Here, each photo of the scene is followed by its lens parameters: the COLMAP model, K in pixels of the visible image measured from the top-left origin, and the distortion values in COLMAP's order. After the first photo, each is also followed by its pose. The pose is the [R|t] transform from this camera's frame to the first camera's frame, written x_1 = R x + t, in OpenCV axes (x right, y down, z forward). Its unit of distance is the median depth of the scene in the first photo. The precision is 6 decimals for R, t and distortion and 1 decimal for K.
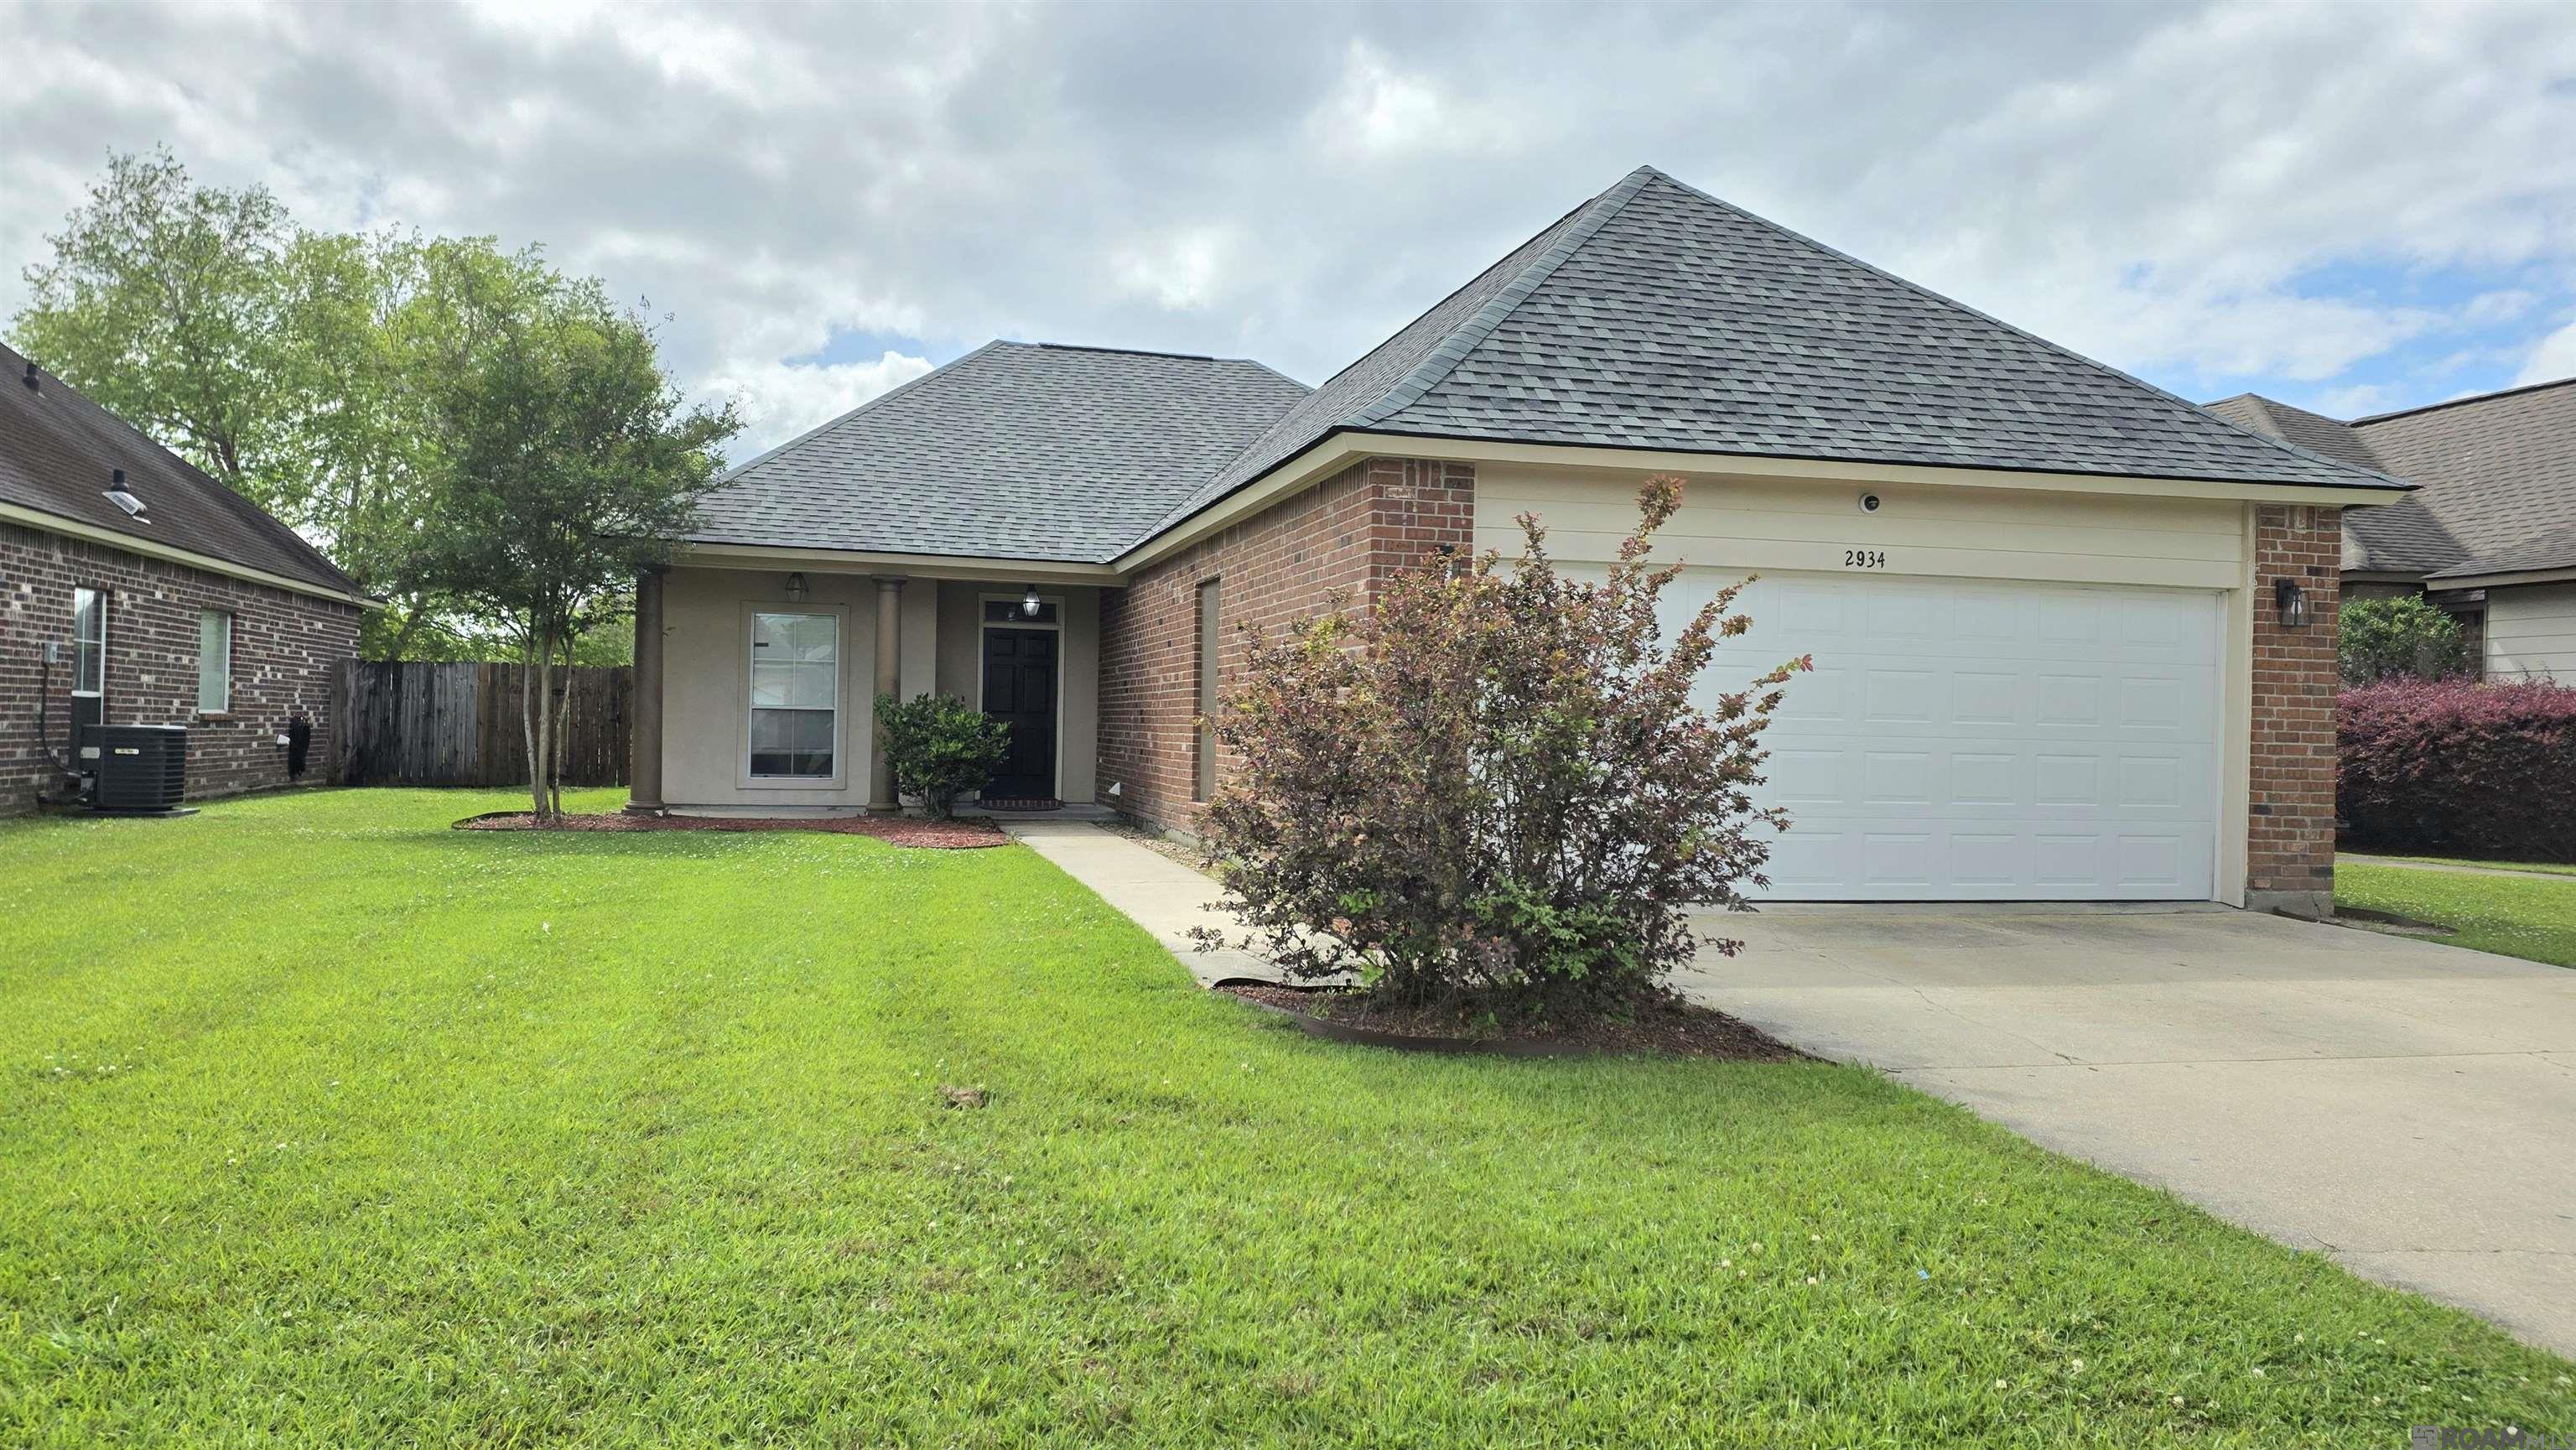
lens RADIAL K [[1680.4, 0, 1288.0], [0, 1680.4, 725.0], [0, 0, 1]] dist [0.159291, -0.168181]
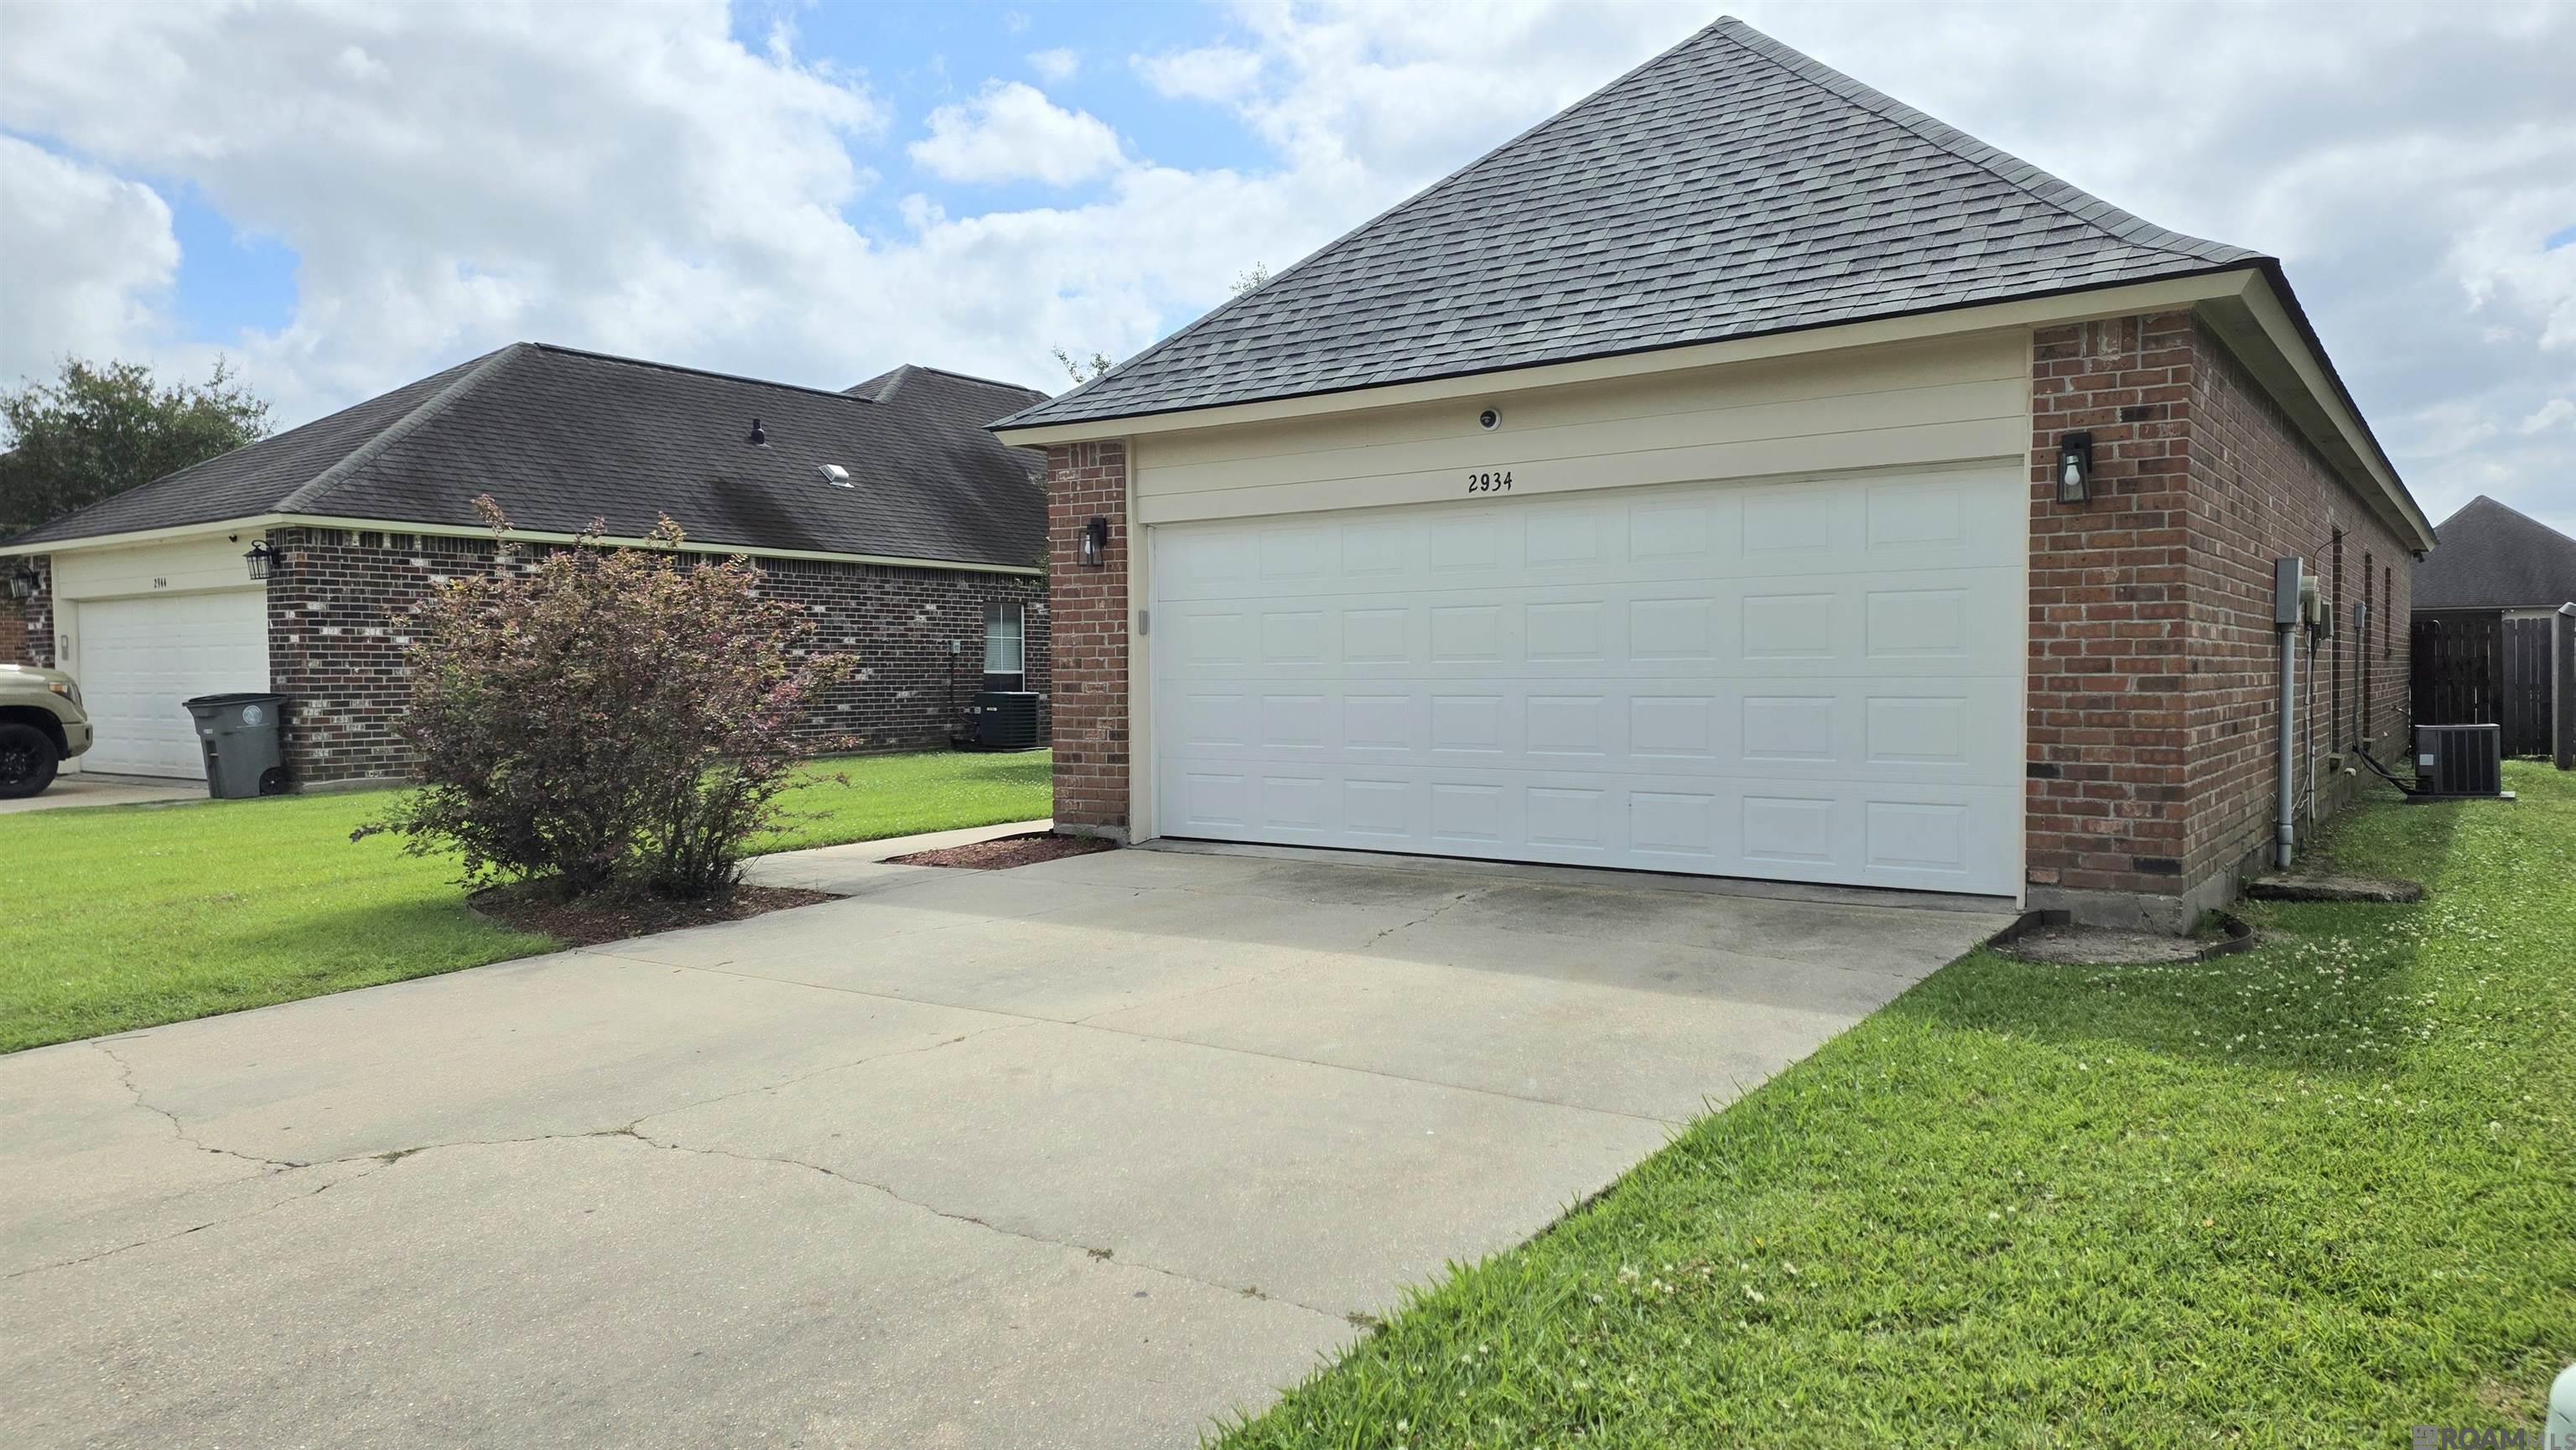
lens RADIAL K [[1680.4, 0, 1288.0], [0, 1680.4, 725.0], [0, 0, 1]] dist [0.159291, -0.168181]
pose [[0.652757, -0.001518, -0.757566, 0.884253], [0.025446, 0.999478, 0.019923, 0.008933], [0.757140, -0.032282, 0.652455, 0.320846]]
